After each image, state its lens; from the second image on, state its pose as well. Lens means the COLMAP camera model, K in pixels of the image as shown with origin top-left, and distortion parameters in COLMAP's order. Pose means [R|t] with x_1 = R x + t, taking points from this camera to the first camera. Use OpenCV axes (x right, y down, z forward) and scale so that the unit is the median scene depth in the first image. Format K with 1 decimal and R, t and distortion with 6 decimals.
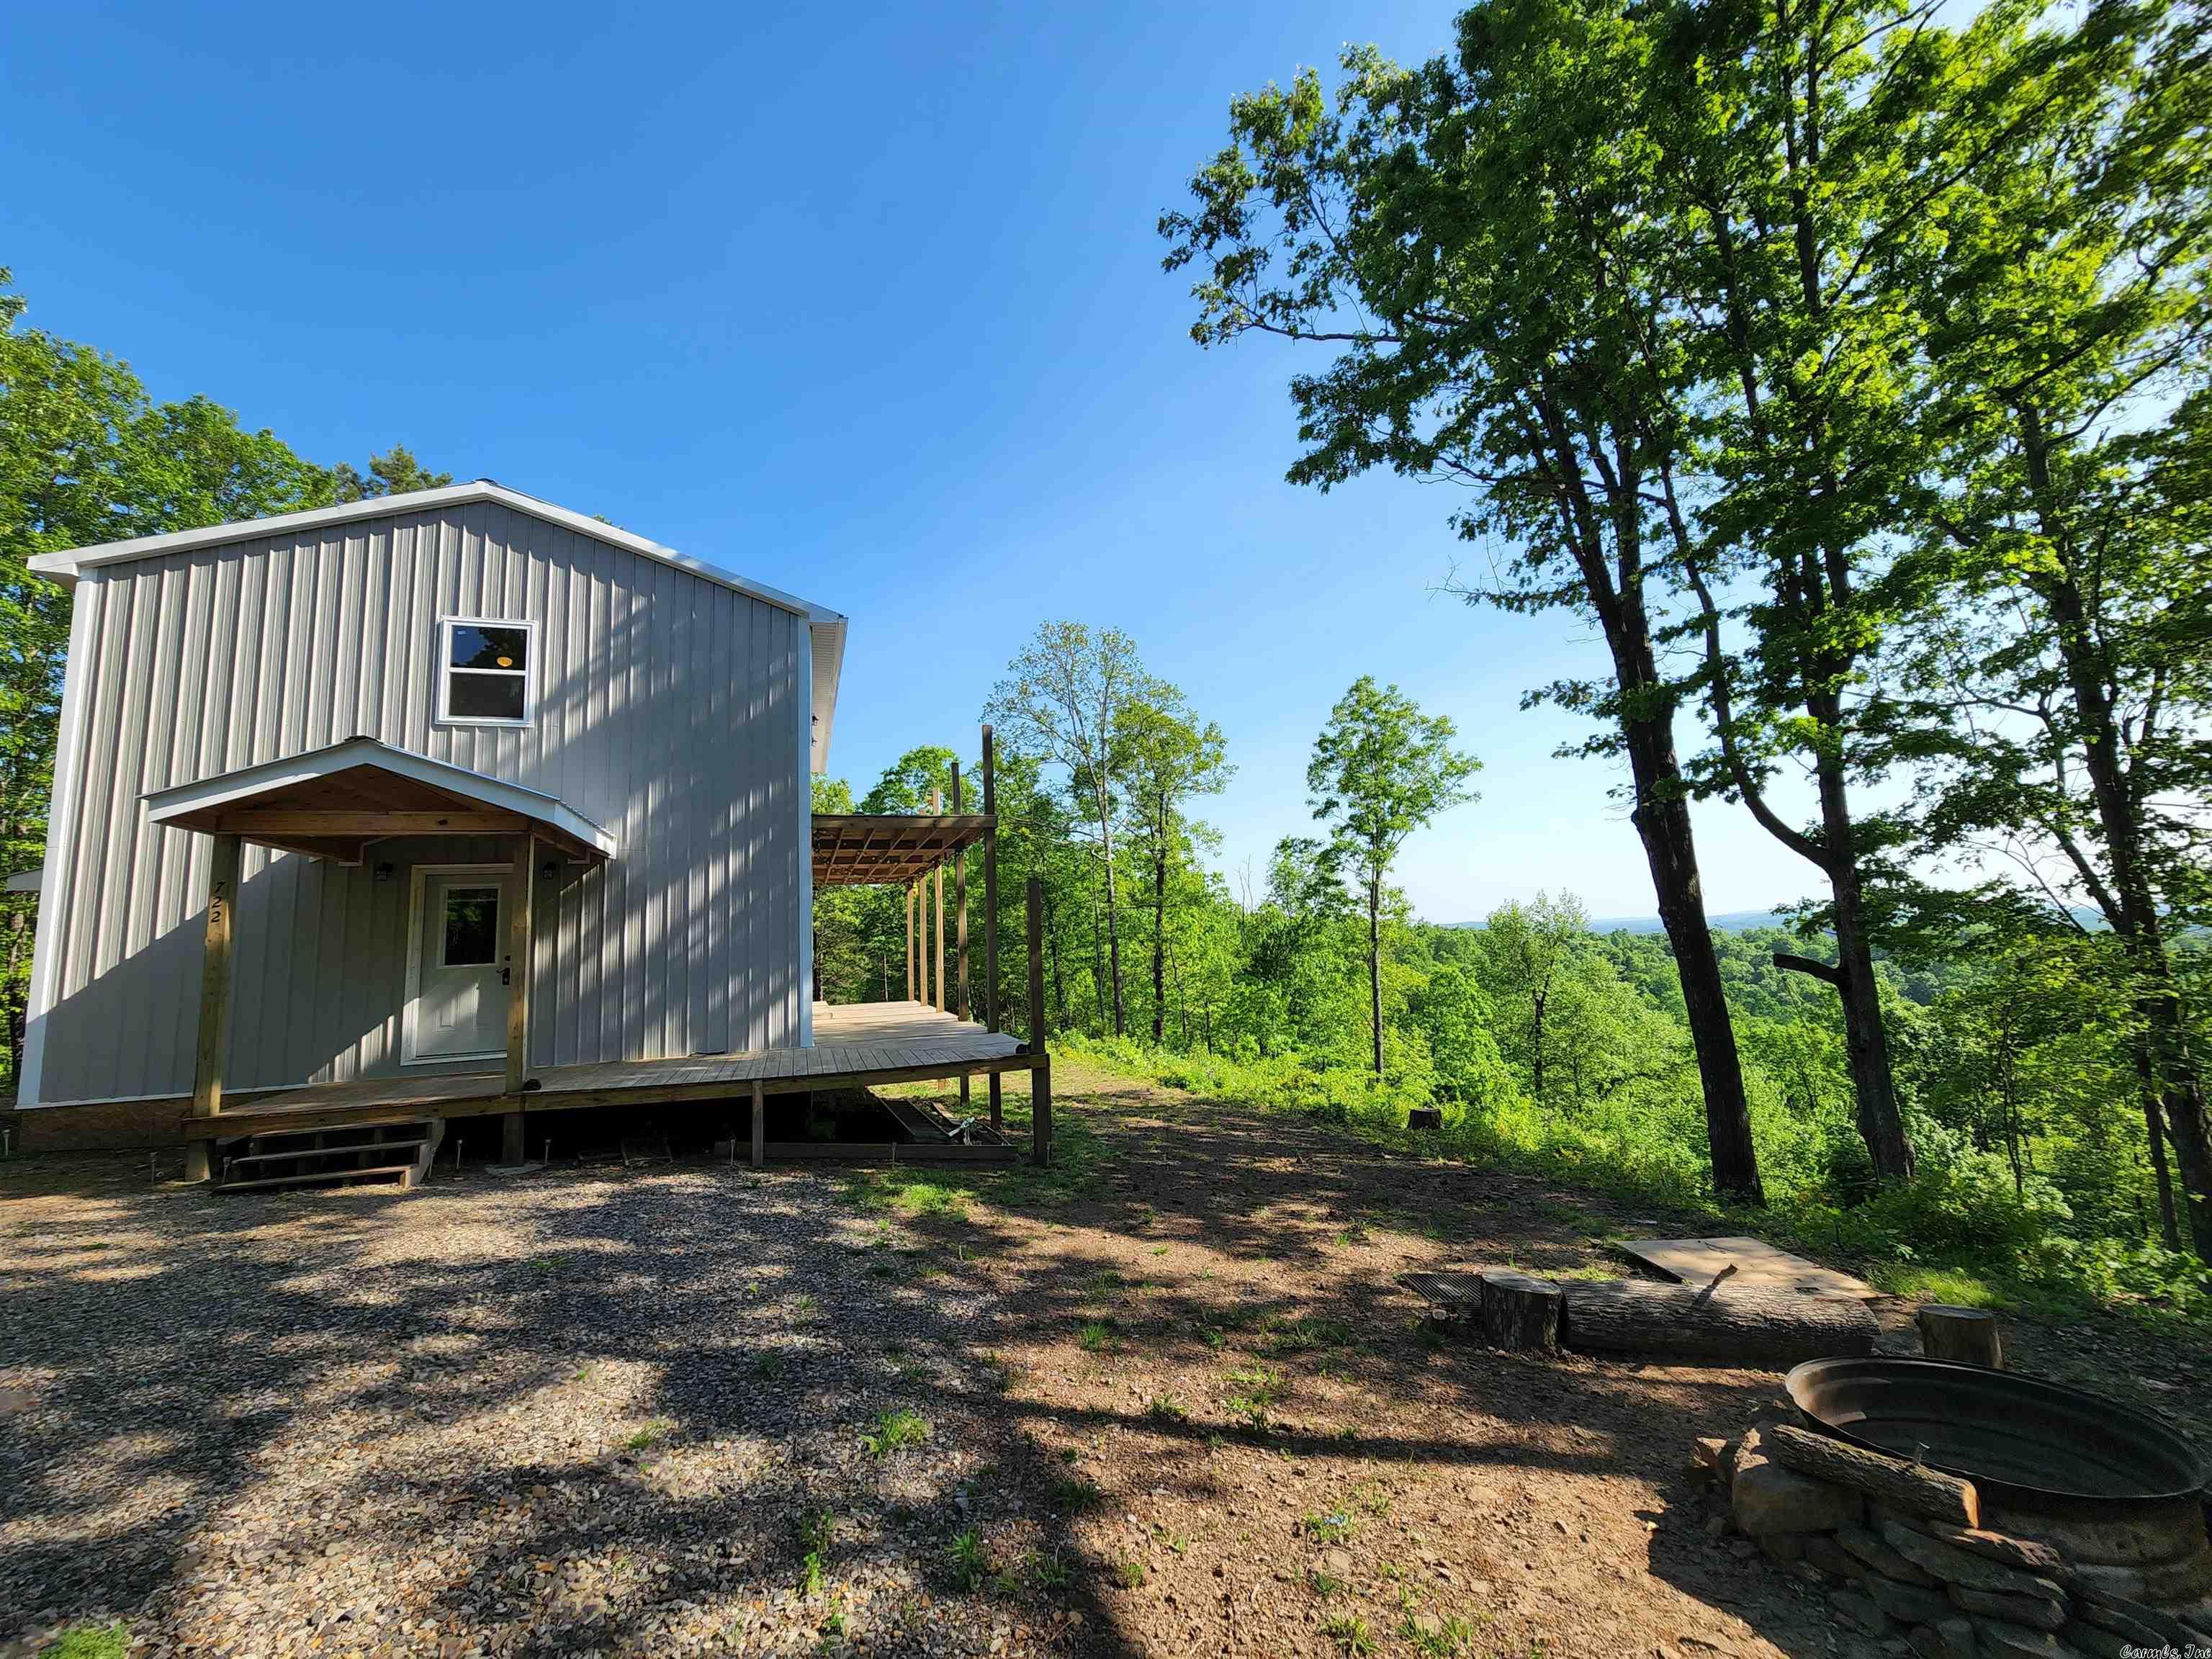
lens RADIAL K [[909.8, 0, 1106.0], [0, 909.8, 829.5], [0, 0, 1]] dist [-0.000624, -0.000272]
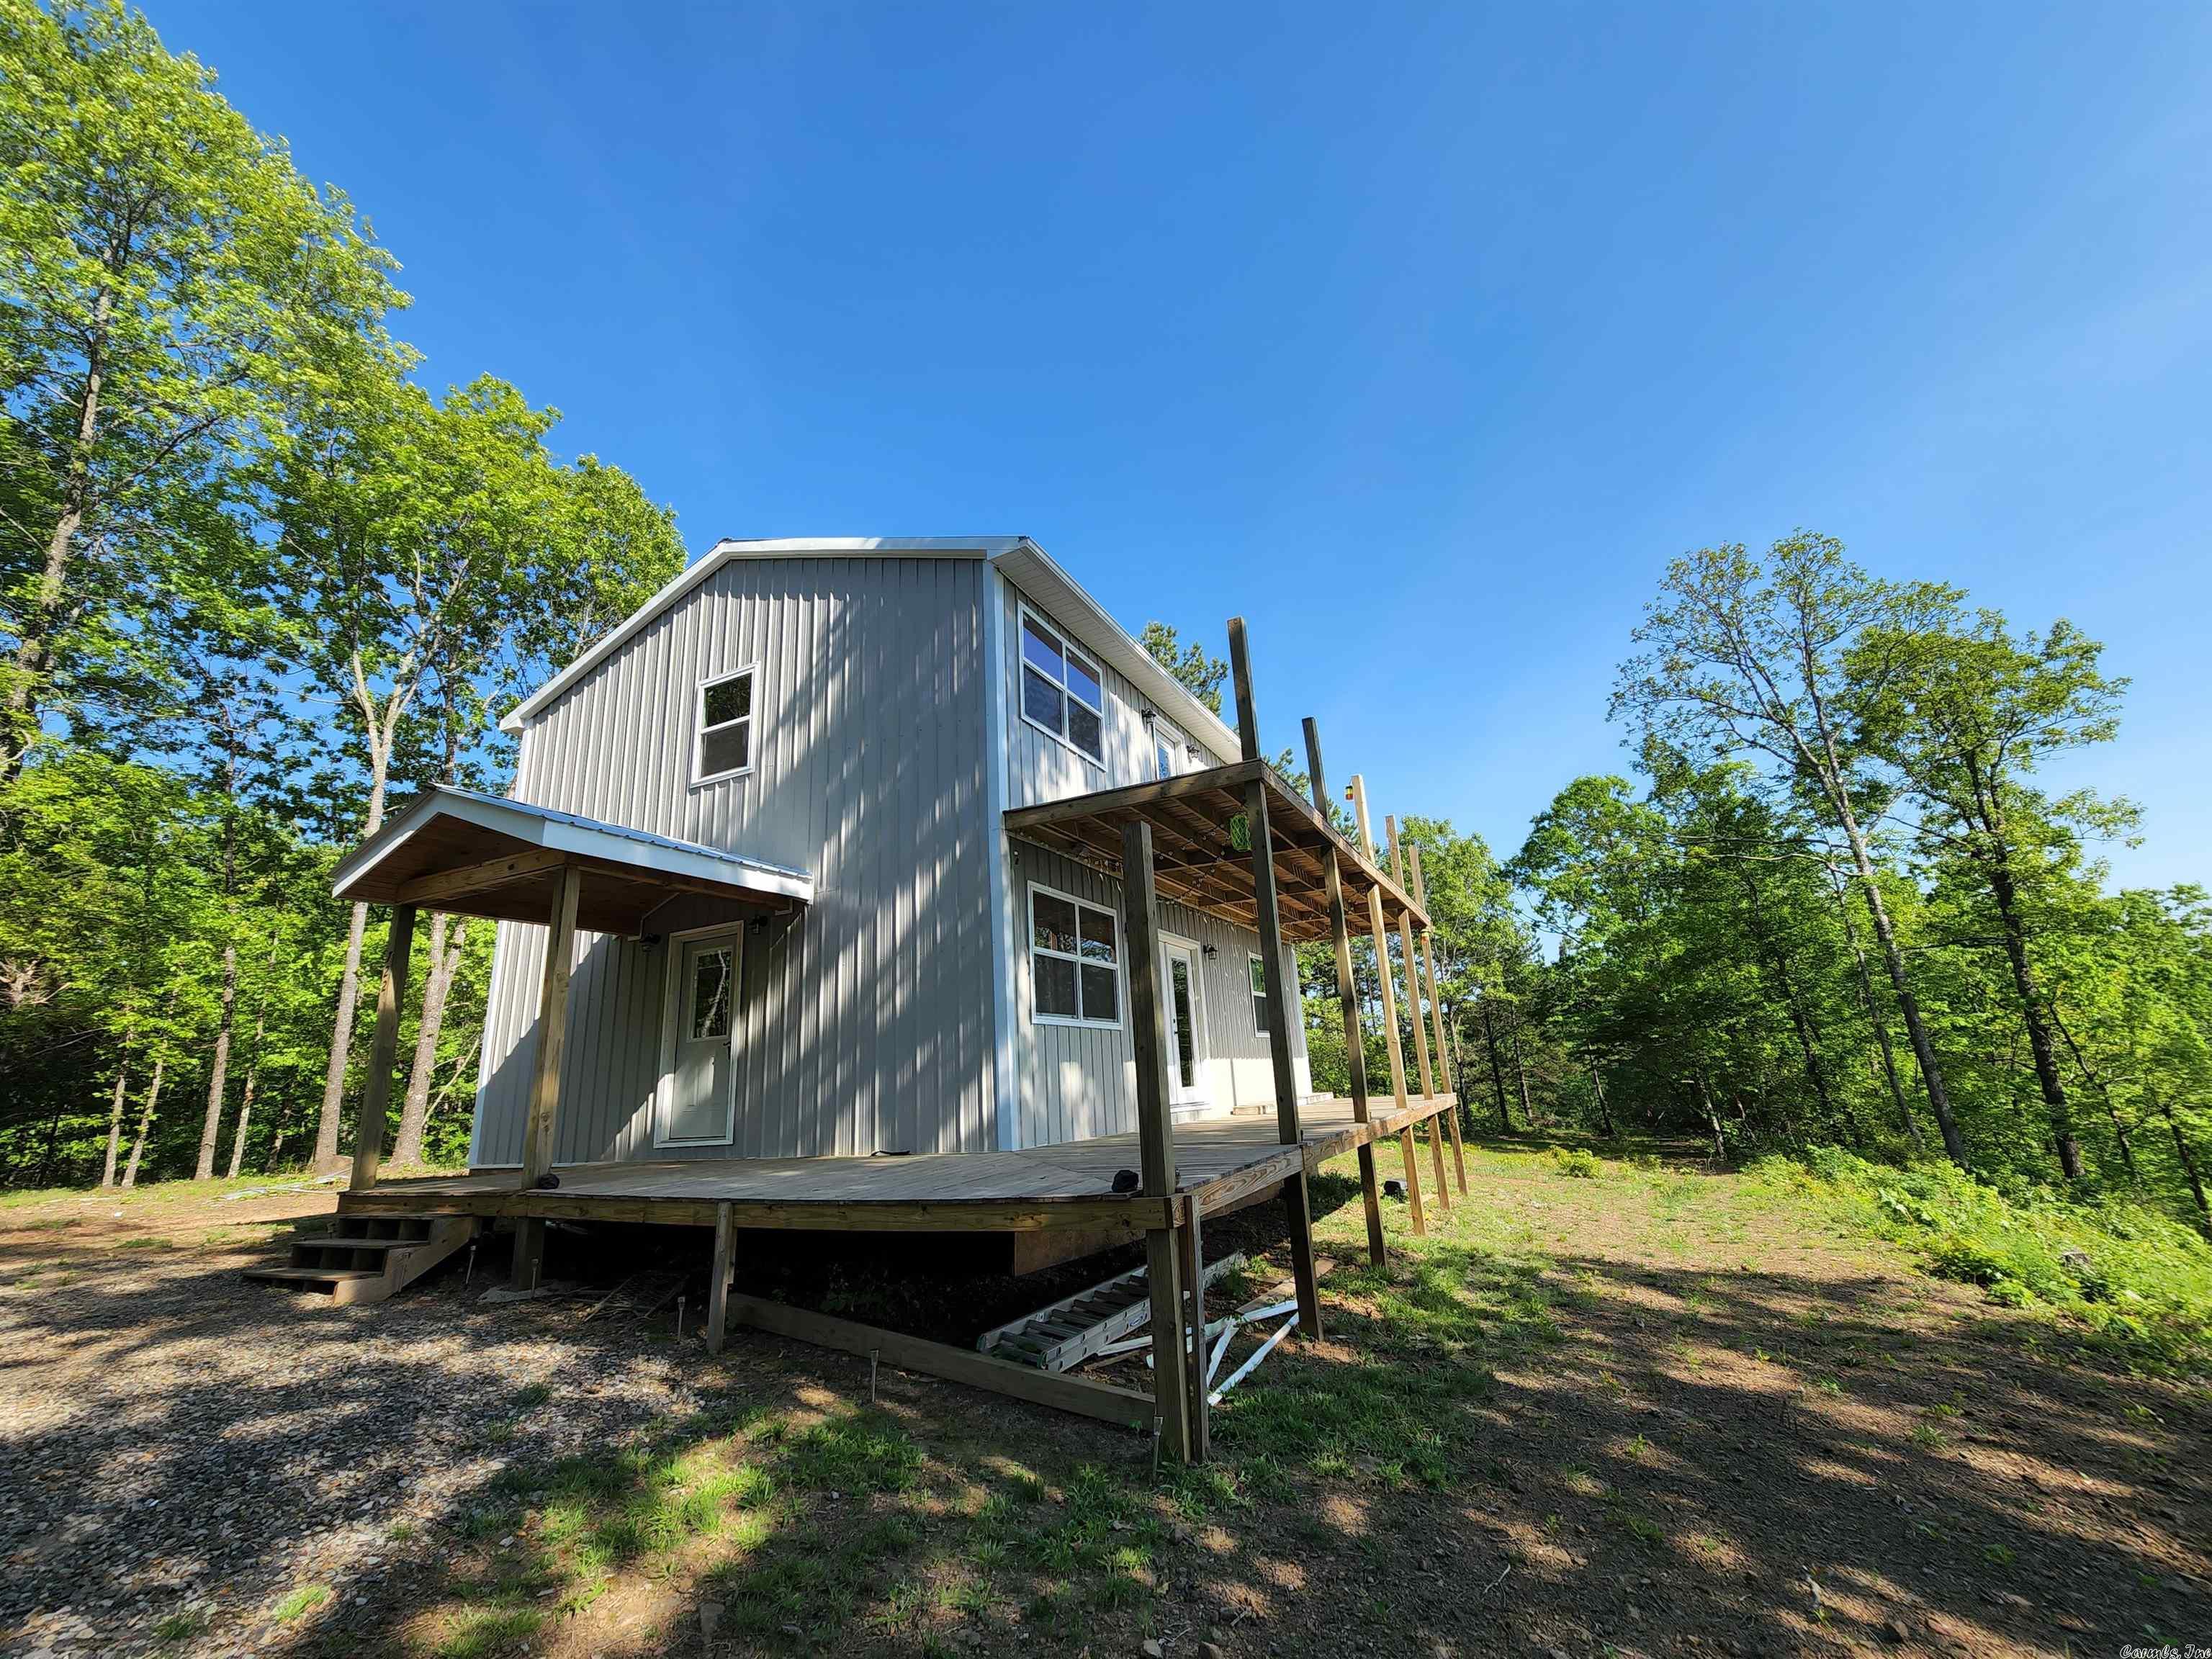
lens RADIAL K [[909.8, 0, 1106.0], [0, 909.8, 829.5], [0, 0, 1]] dist [-0.000624, -0.000272]
pose [[0.708001, -0.184311, -0.681736, 0.206987], [0.114519, 0.982529, -0.146701, 0.107217], [0.696865, 0.025792, 0.716739, 0.536024]]
